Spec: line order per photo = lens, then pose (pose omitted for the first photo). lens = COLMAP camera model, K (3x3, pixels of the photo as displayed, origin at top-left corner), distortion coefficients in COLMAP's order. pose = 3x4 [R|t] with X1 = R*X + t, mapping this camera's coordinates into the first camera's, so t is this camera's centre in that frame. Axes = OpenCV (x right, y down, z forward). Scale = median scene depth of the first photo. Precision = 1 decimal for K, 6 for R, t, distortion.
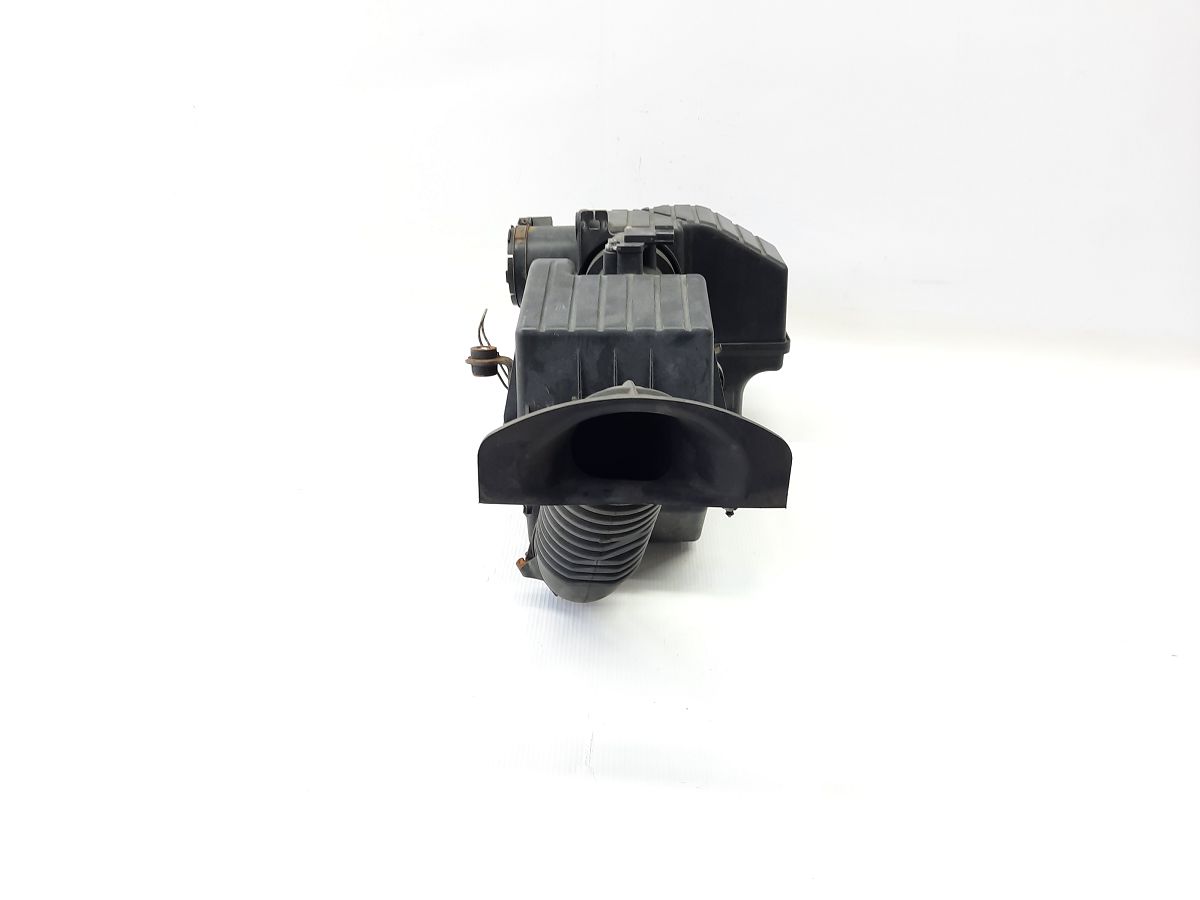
lens RADIAL K [[907.1, 0, 600.0], [0, 907.1, 450.0], [0, 0, 1]] dist [0.046413, -0.094013]
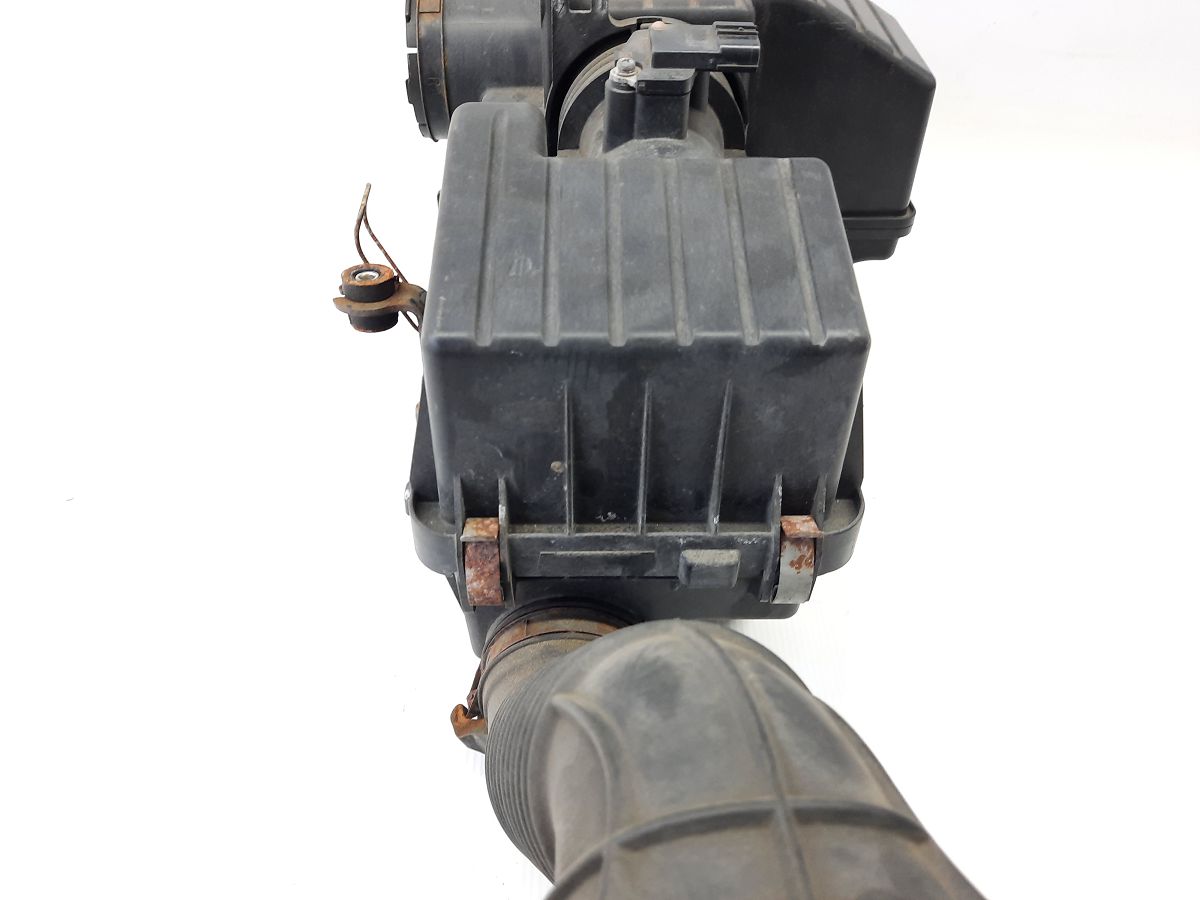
lens RADIAL K [[907.1, 0, 600.0], [0, 907.1, 450.0], [0, 0, 1]] dist [0.046413, -0.094013]
pose [[0.998278, -0.016506, 0.056290, -0.032213], [-0.003119, 0.943304, 0.331915, -0.219775], [-0.058577, -0.331519, 0.941628, 0.551002]]
